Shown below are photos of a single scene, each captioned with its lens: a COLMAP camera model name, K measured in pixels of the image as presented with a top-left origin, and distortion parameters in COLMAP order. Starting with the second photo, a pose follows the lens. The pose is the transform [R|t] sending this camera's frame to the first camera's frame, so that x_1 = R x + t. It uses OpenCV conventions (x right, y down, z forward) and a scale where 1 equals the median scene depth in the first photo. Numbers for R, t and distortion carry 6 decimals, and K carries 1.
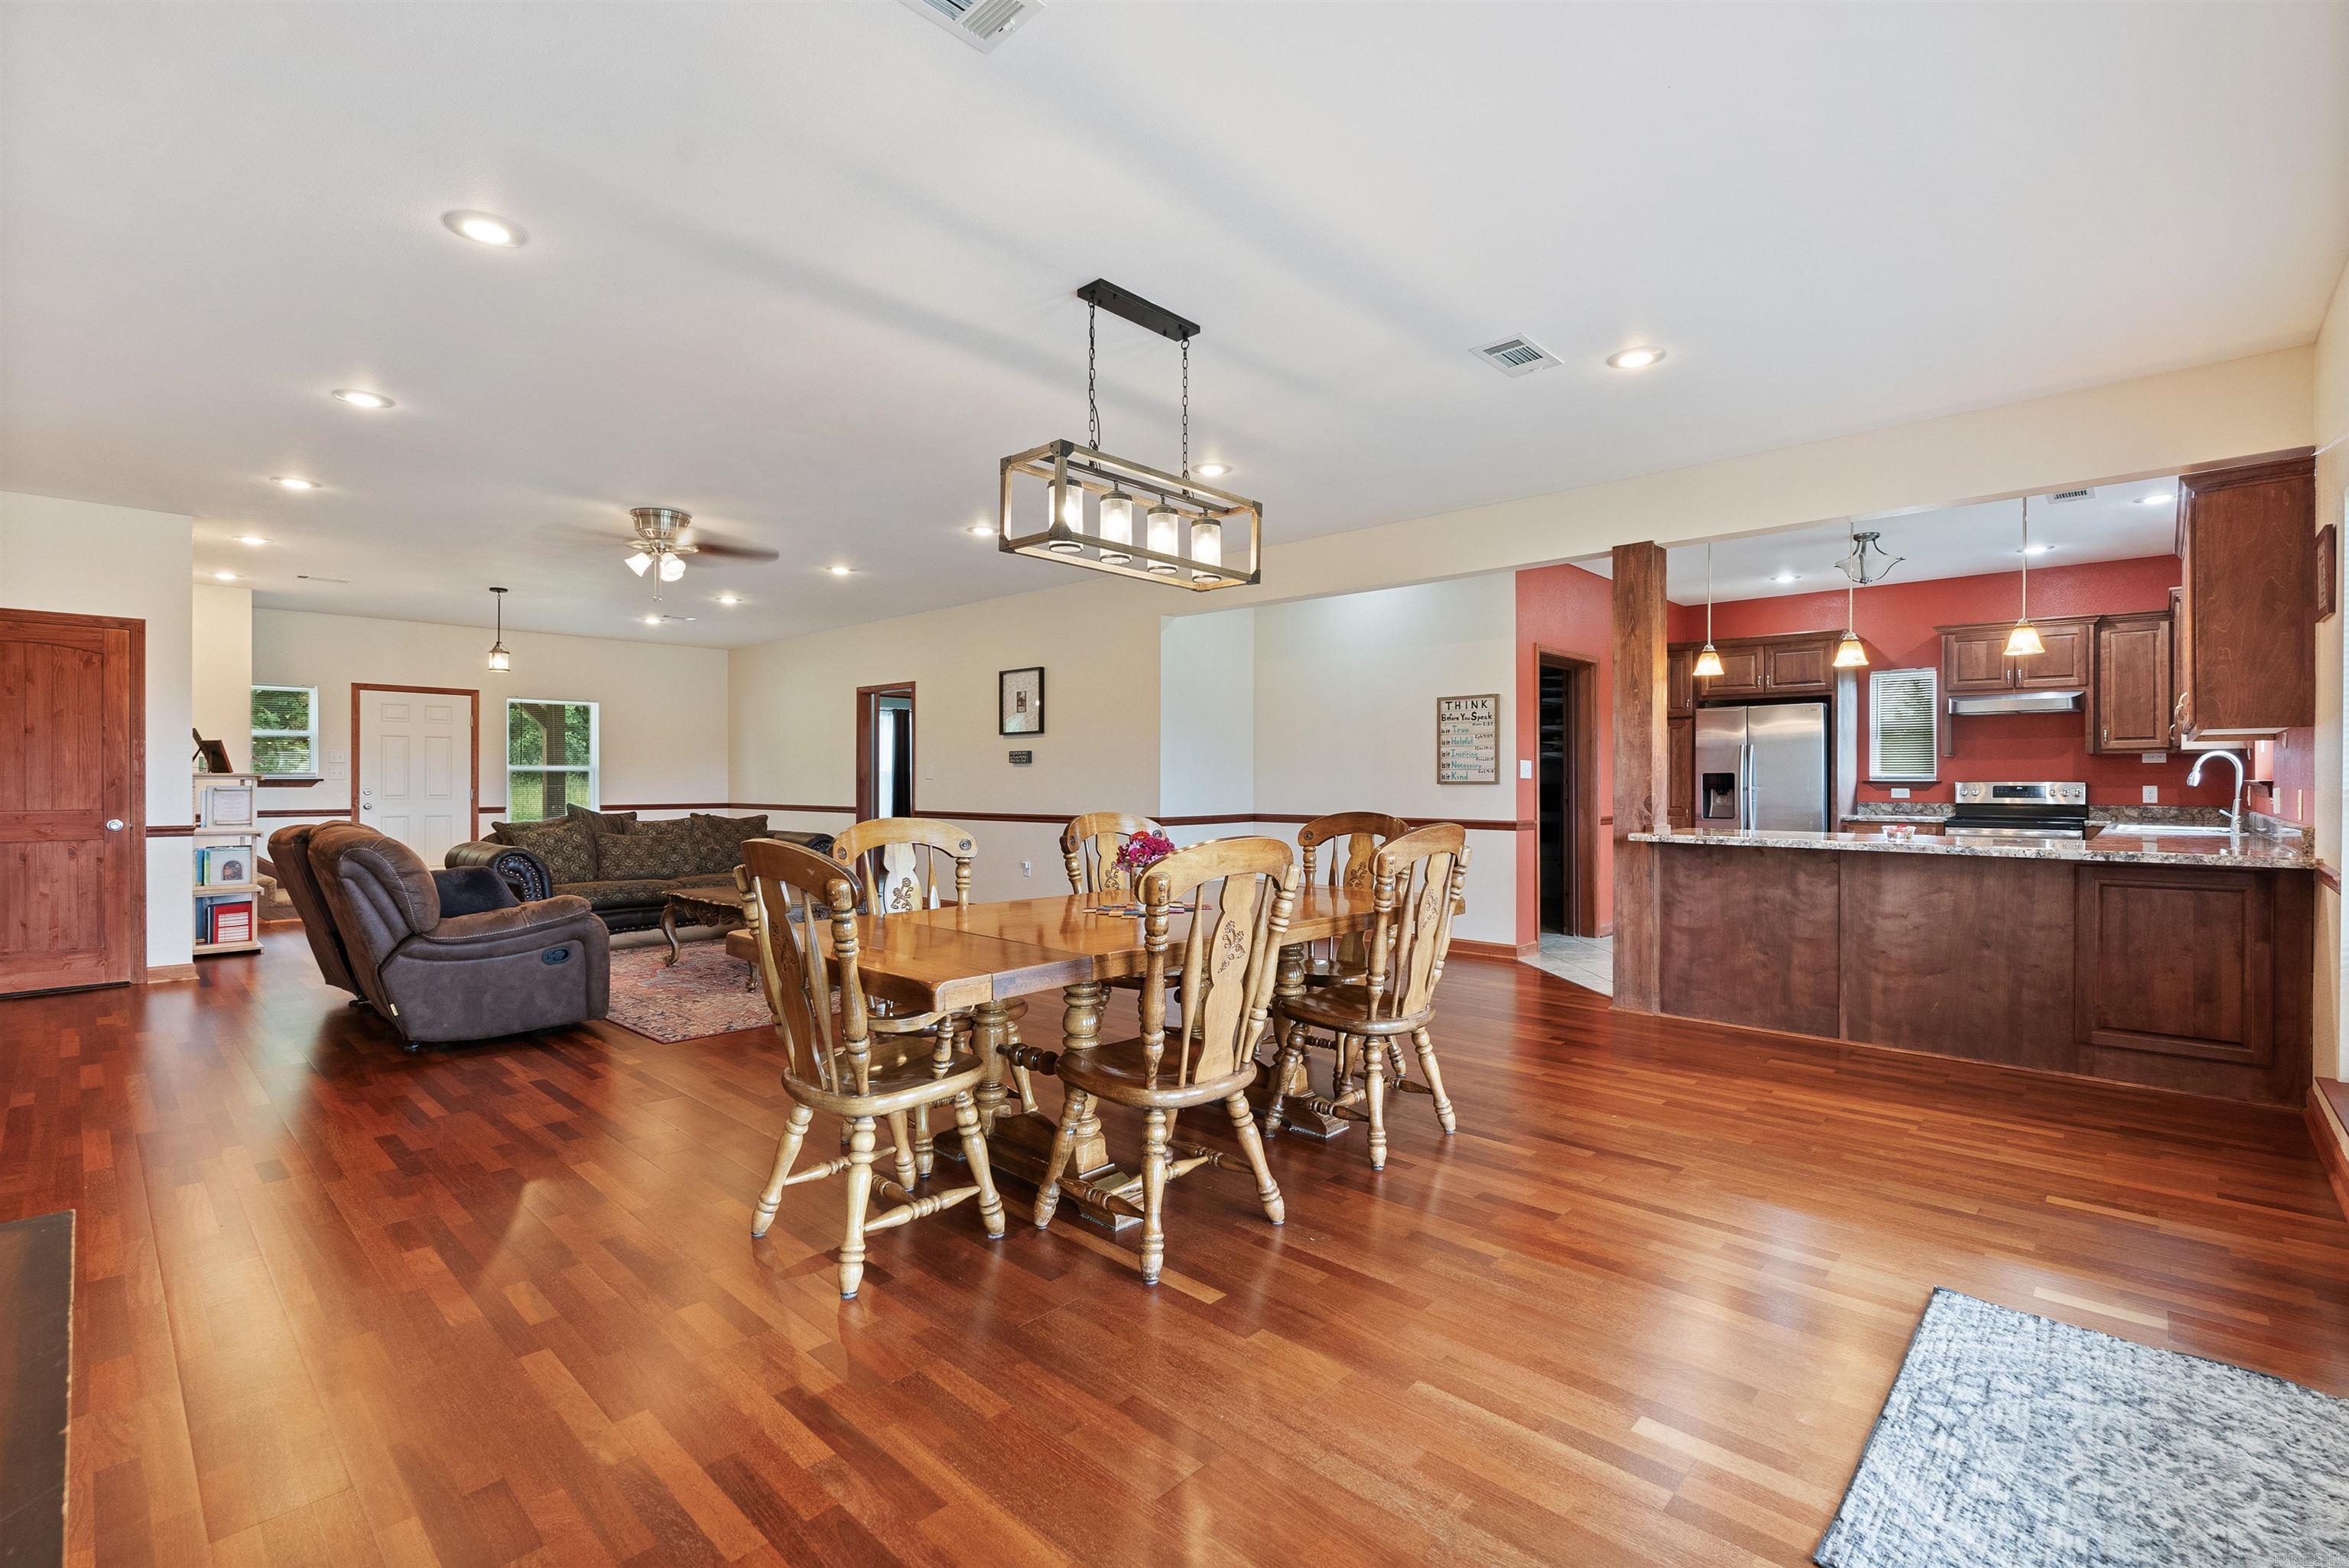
lens RADIAL K [[1048.4, 0, 1180.2], [0, 1048.4, 782.2], [0, 0, 1]] dist [-0.002108, -0.000852]
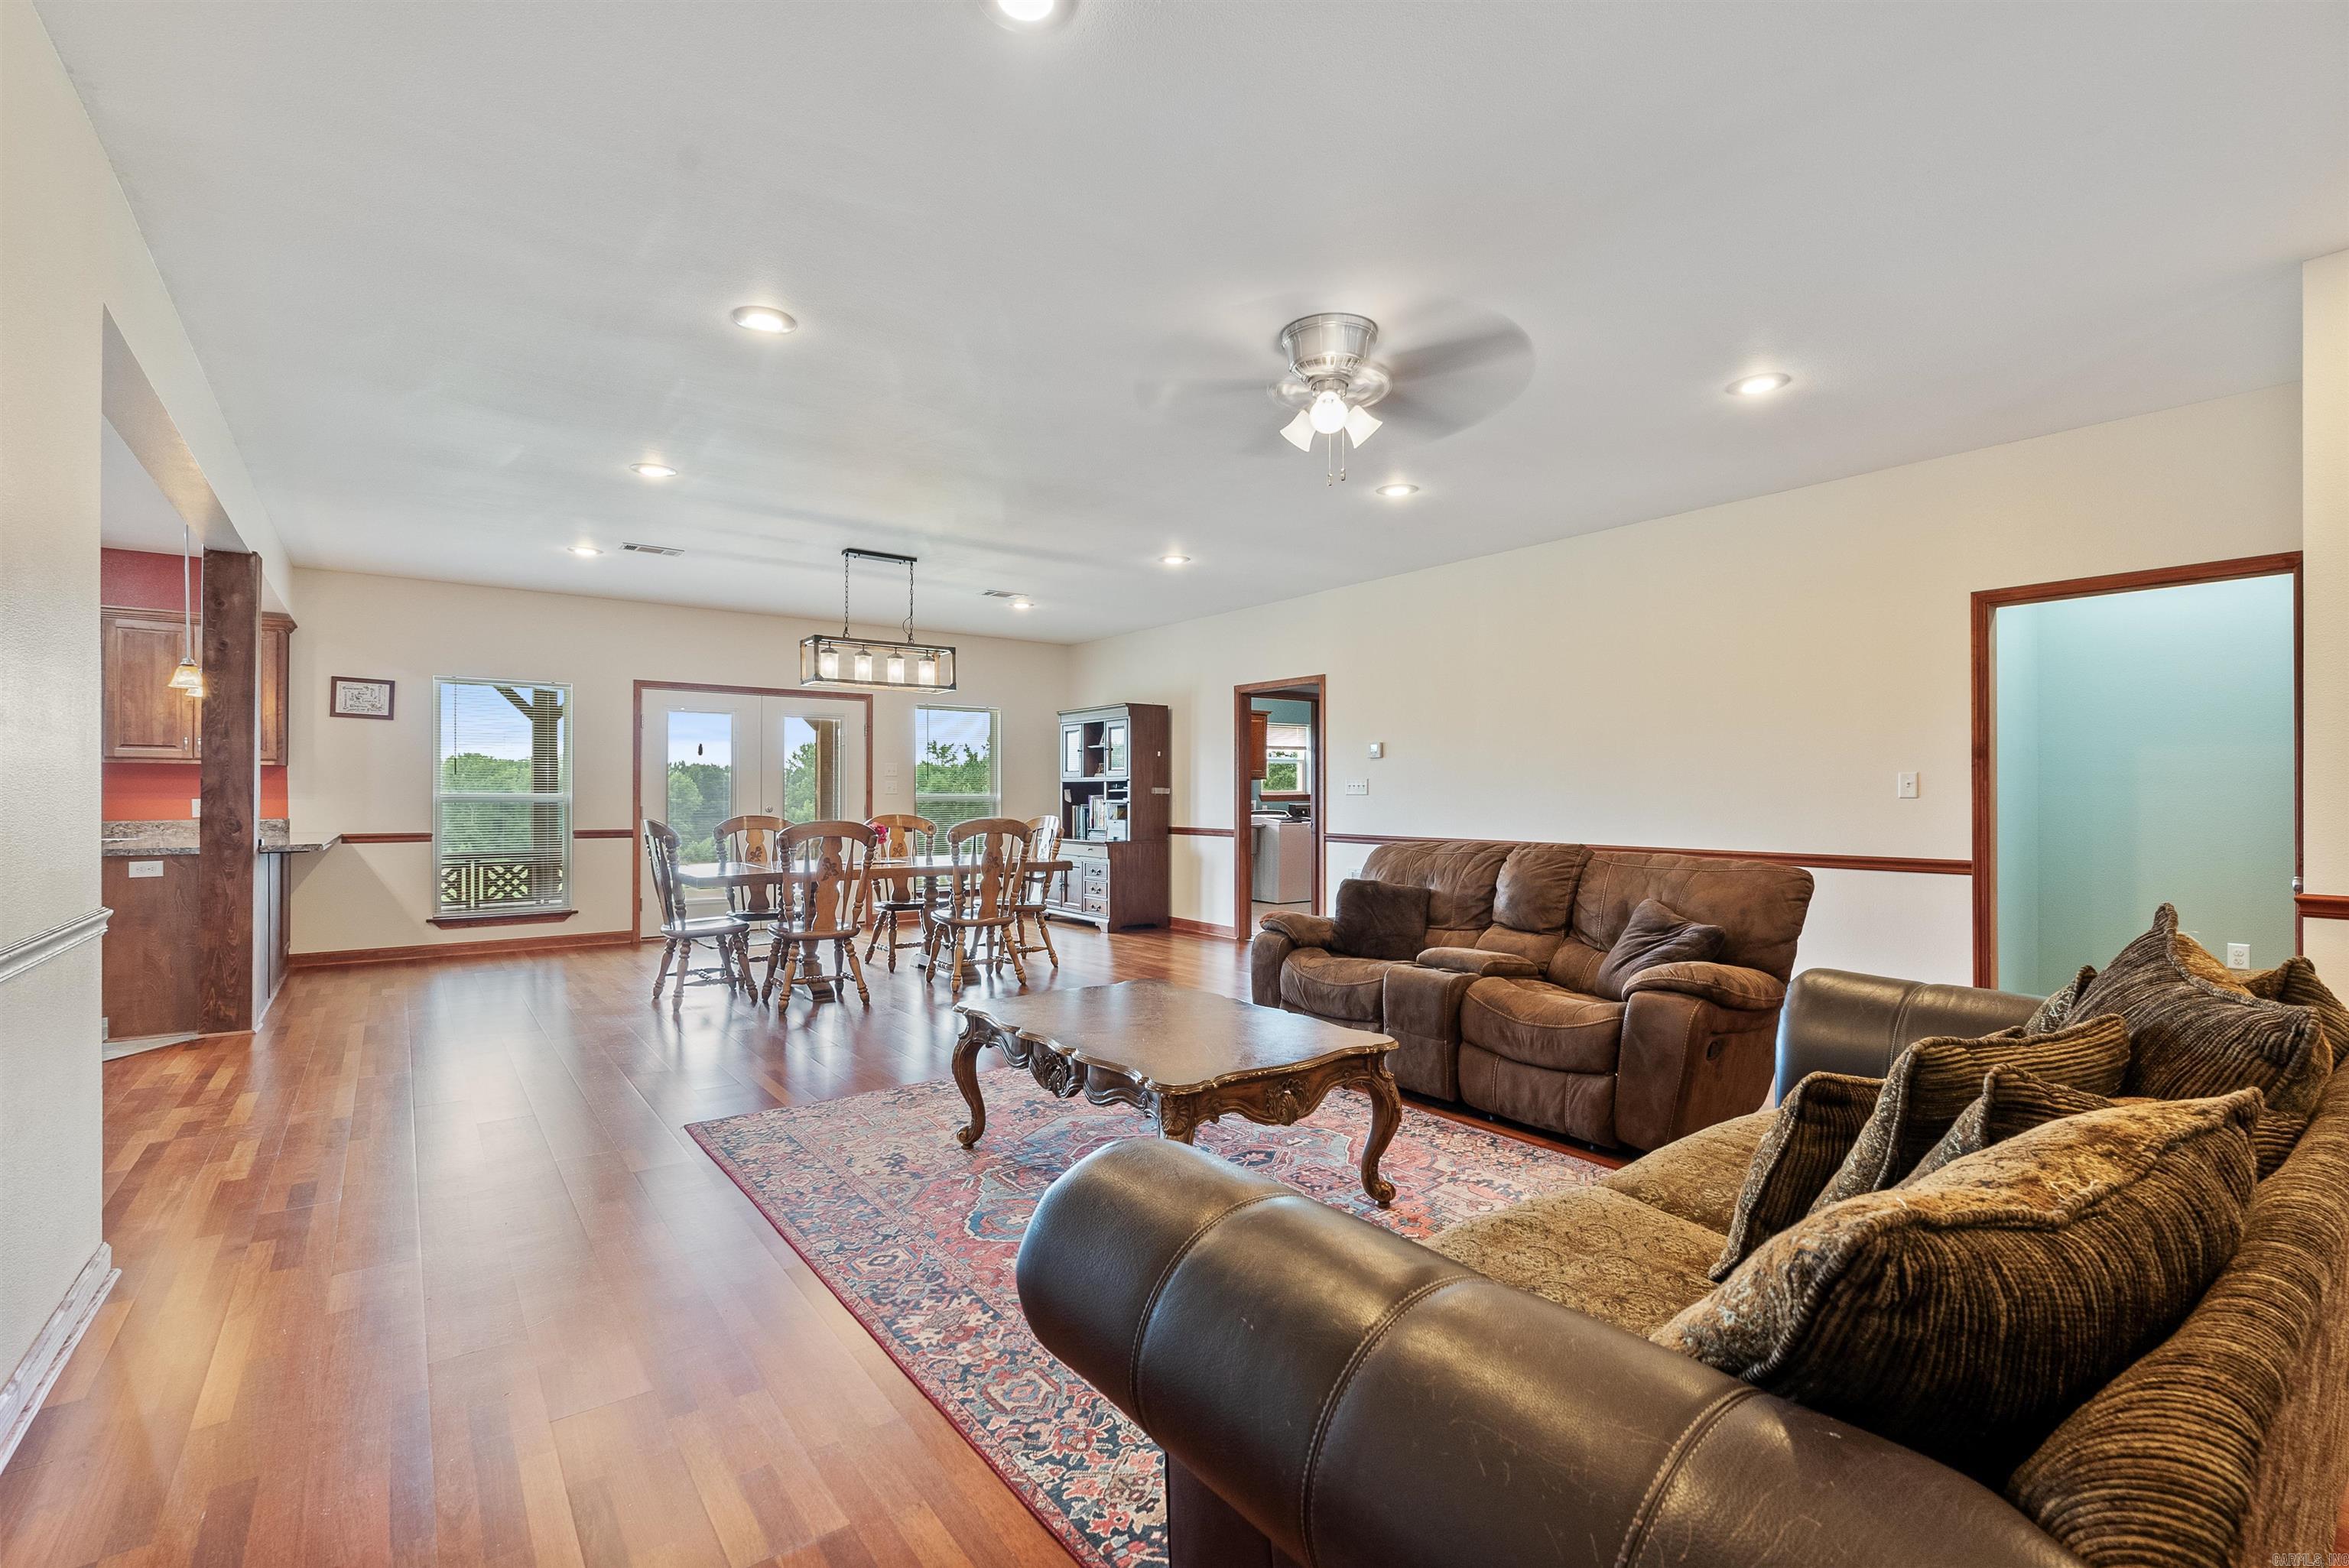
lens RADIAL K [[1048.4, 0, 1182.6], [0, 1048.4, 793.5], [0, 0, 1]] dist [-0.002108, -0.000852]
pose [[0.987501, -0.010296, -0.157274, 0.470684], [0.010665, 0.999942, 0.001505, -0.002672], [0.157250, -0.003163, 0.987554, -0.480079]]
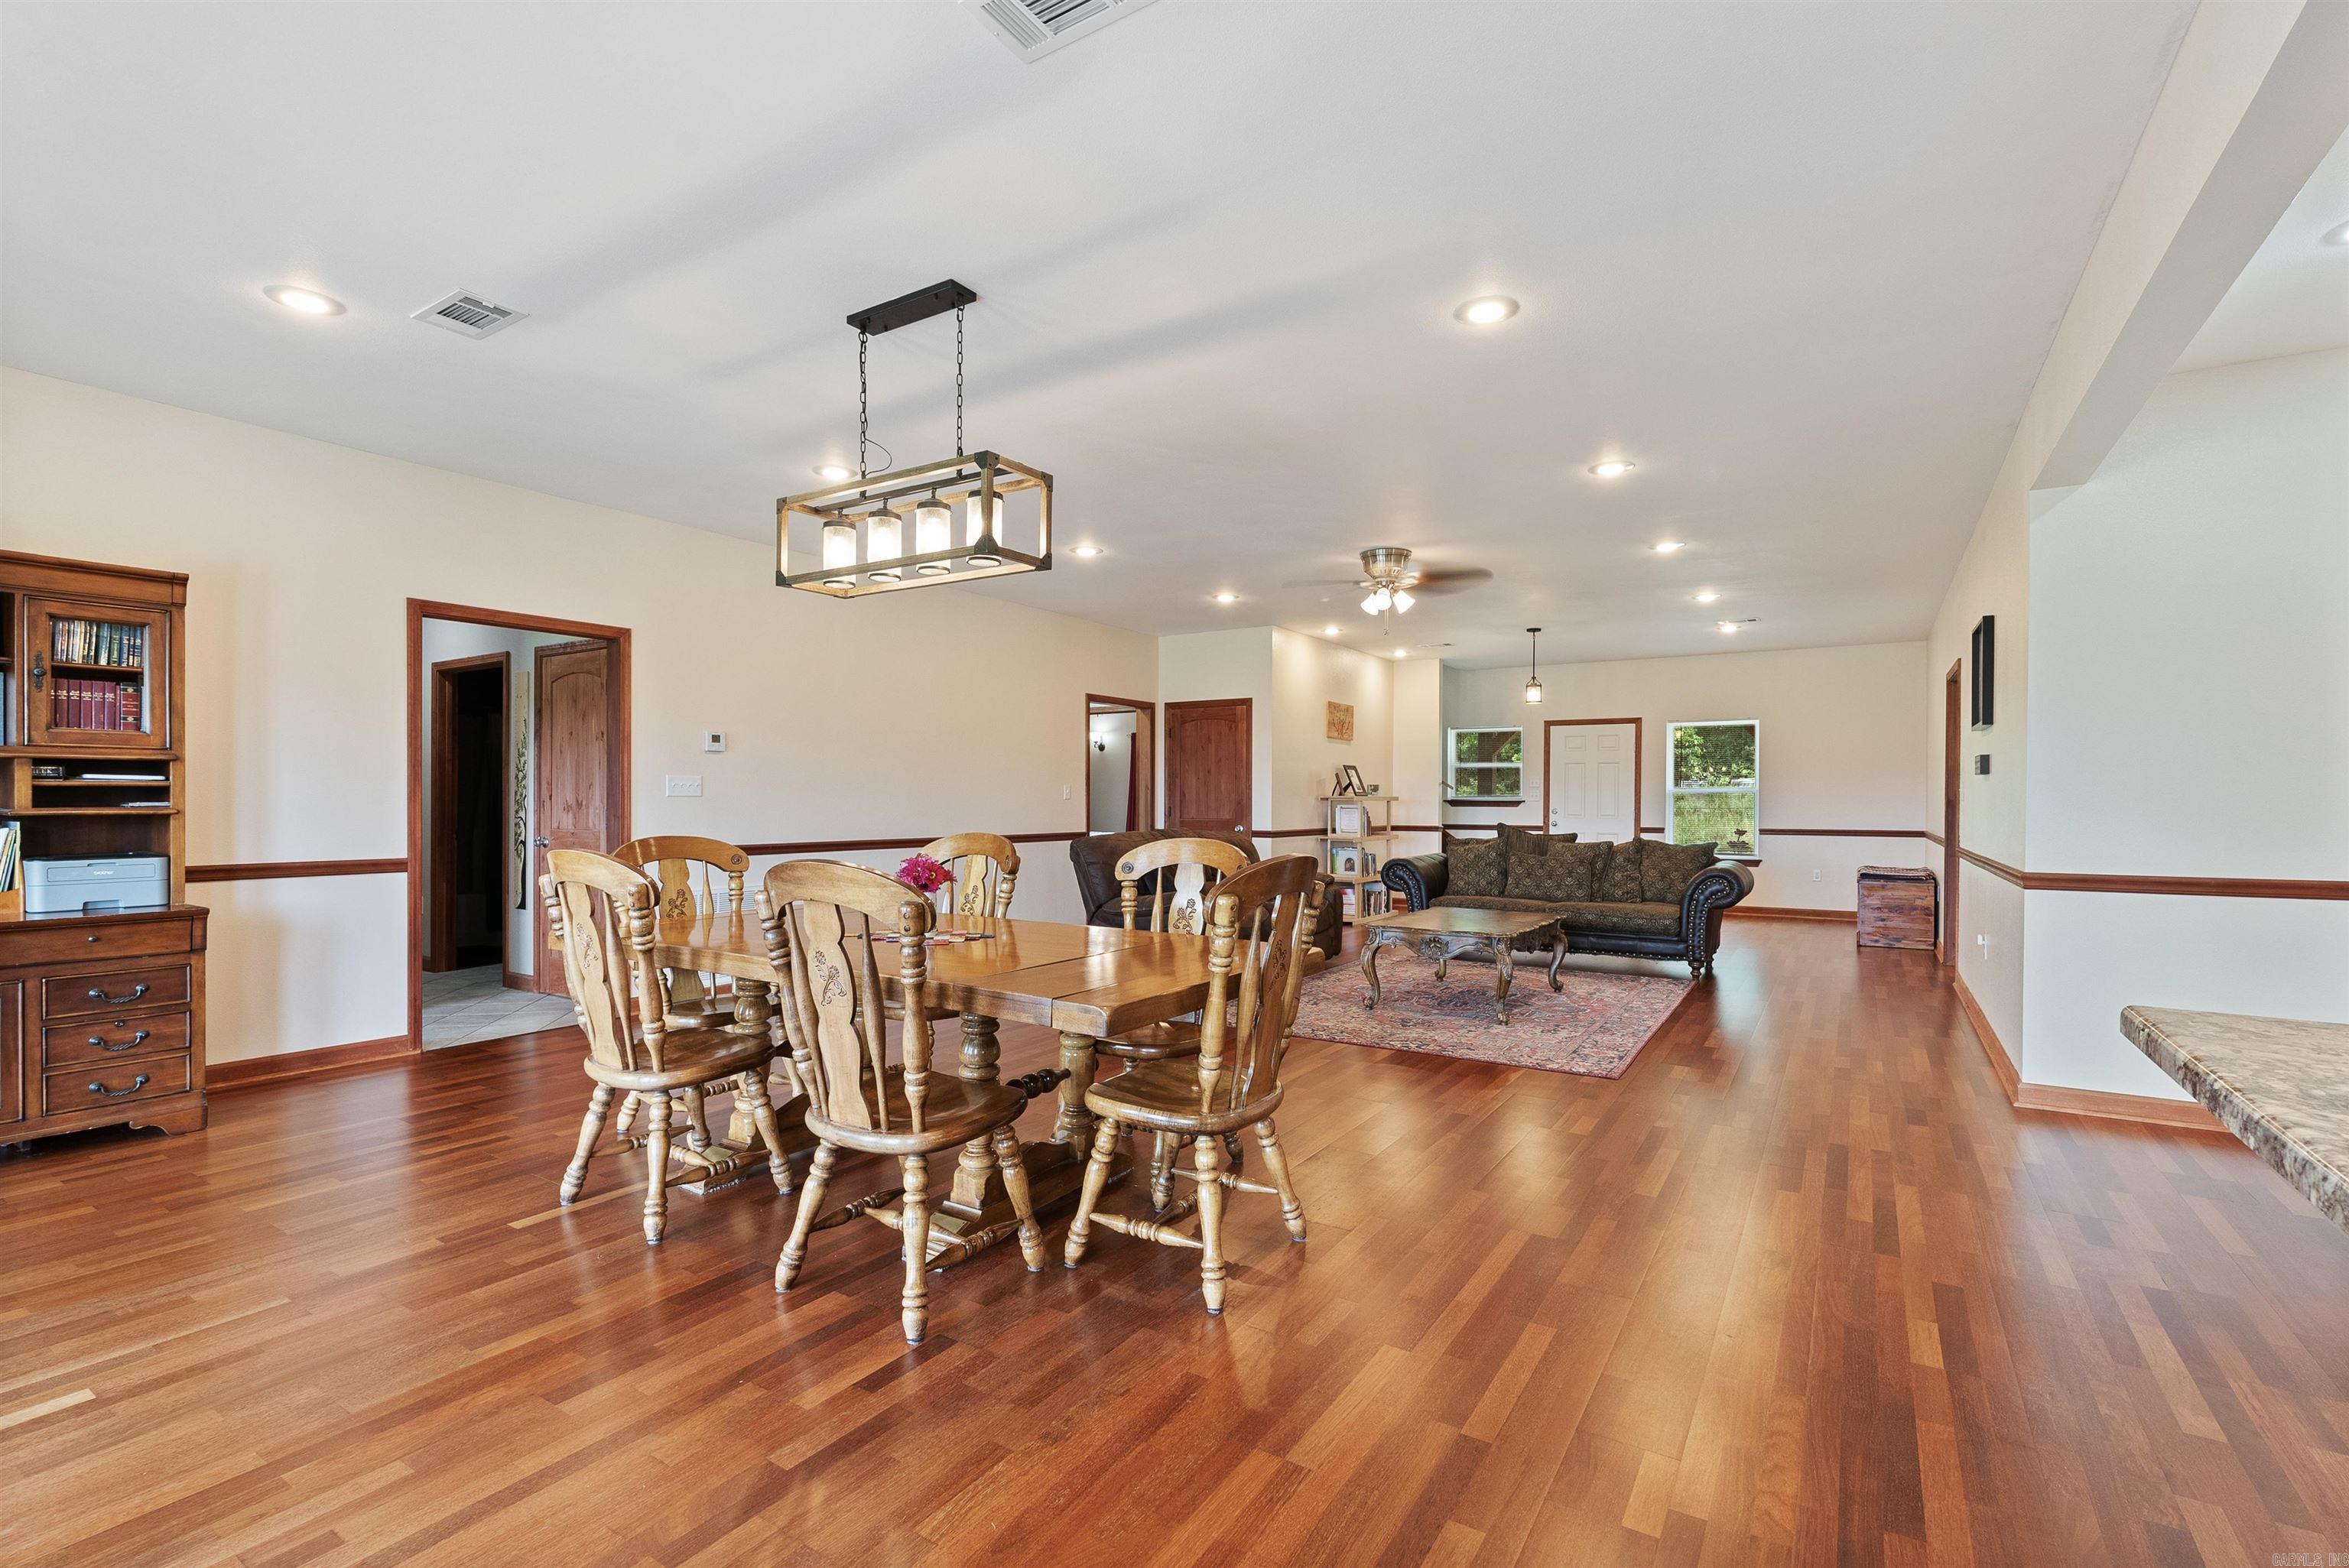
lens RADIAL K [[1048.4, 0, 1165.7], [0, 1048.4, 800.5], [0, 0, 1]] dist [-0.002108, -0.000852]
pose [[0.187813, 0.000110, -0.982205, 0.538912], [-0.004787, 0.999988, -0.000803, -0.000425], [0.982193, 0.004852, 0.187811, 0.598992]]
